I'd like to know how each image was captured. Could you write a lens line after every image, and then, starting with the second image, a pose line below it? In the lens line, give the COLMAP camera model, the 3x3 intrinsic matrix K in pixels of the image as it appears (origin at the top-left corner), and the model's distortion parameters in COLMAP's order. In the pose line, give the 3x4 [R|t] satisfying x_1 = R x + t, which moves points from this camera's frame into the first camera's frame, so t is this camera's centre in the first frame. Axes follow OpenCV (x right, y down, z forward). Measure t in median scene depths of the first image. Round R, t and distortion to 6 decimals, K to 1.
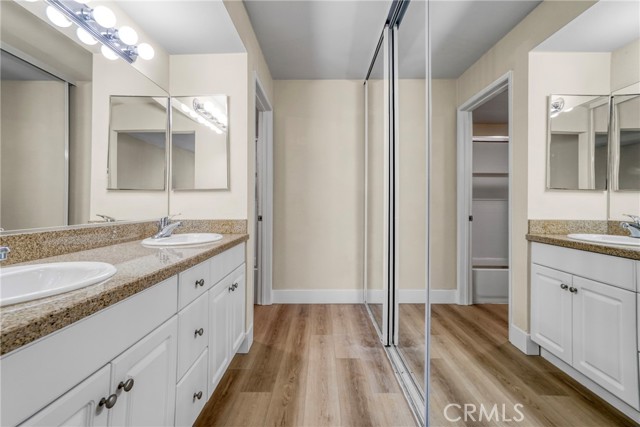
lens RADIAL K [[295.2, 0, 320.6], [0, 295.2, 212.4], [0, 0, 1]] dist [-0.045701, 0.003915]
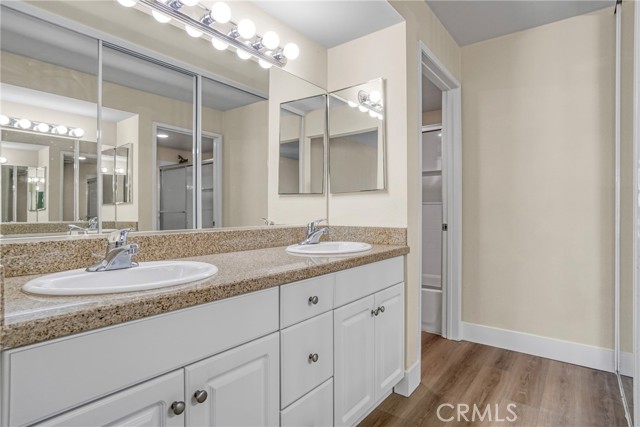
lens RADIAL K [[338.5, 0, 316.1], [0, 338.5, 208.7], [0, 0, 1]] dist [-0.060430, 0.013760]
pose [[0.783337, -0.000699, -0.621597, 0.126348], [-0.017958, 0.999556, -0.023755, -0.001619], [0.621338, 0.029771, 0.782977, 0.140789]]
